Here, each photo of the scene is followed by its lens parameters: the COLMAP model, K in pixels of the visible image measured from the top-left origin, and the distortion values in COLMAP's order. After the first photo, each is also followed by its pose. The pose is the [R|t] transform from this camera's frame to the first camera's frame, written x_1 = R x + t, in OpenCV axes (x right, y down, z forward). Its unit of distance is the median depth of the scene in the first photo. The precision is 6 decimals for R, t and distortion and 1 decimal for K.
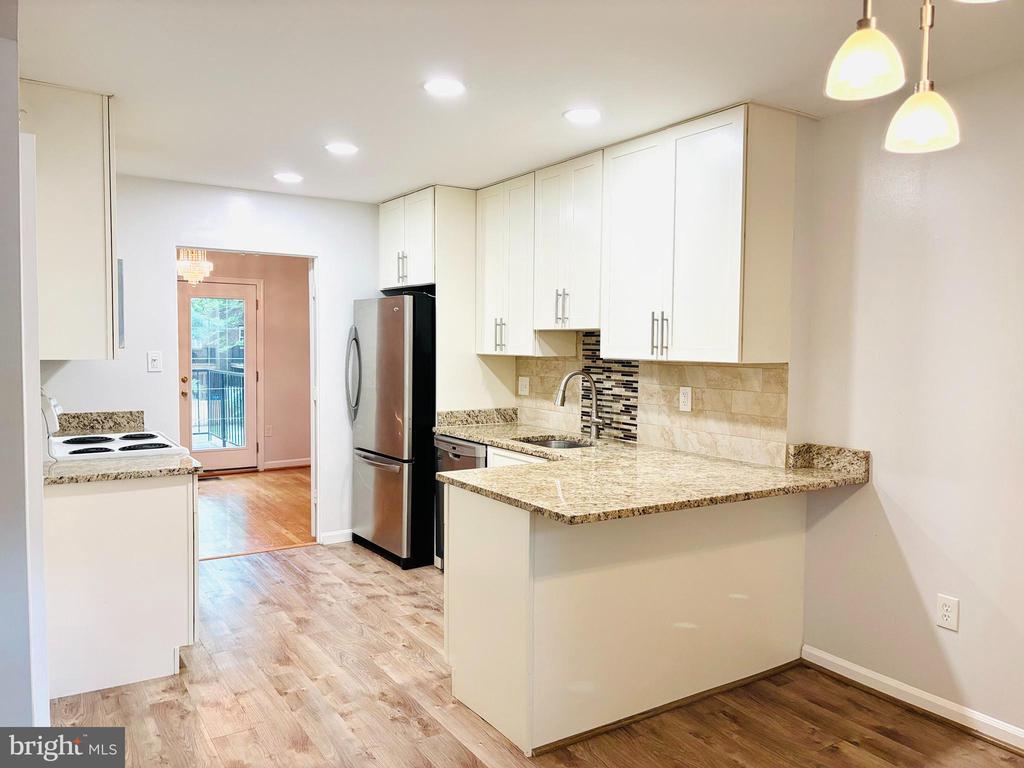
lens RADIAL K [[775.2, 0, 511.5], [0, 775.2, 384.7], [0, 0, 1]] dist [0.031618, -0.001426]
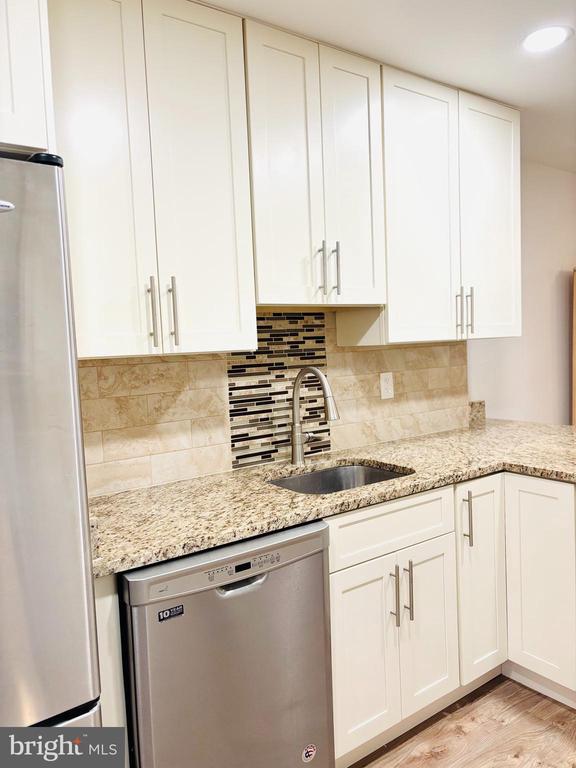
lens RADIAL K [[581.4, 0, 287.9], [0, 581.4, 380.2], [0, 0, 1]] dist [0.031618, -0.001426]
pose [[-0.049651, -0.070771, 0.996256, -0.443282], [0.098465, 0.992280, 0.075396, -0.049753], [-0.993901, 0.101840, -0.042299, 1.091723]]
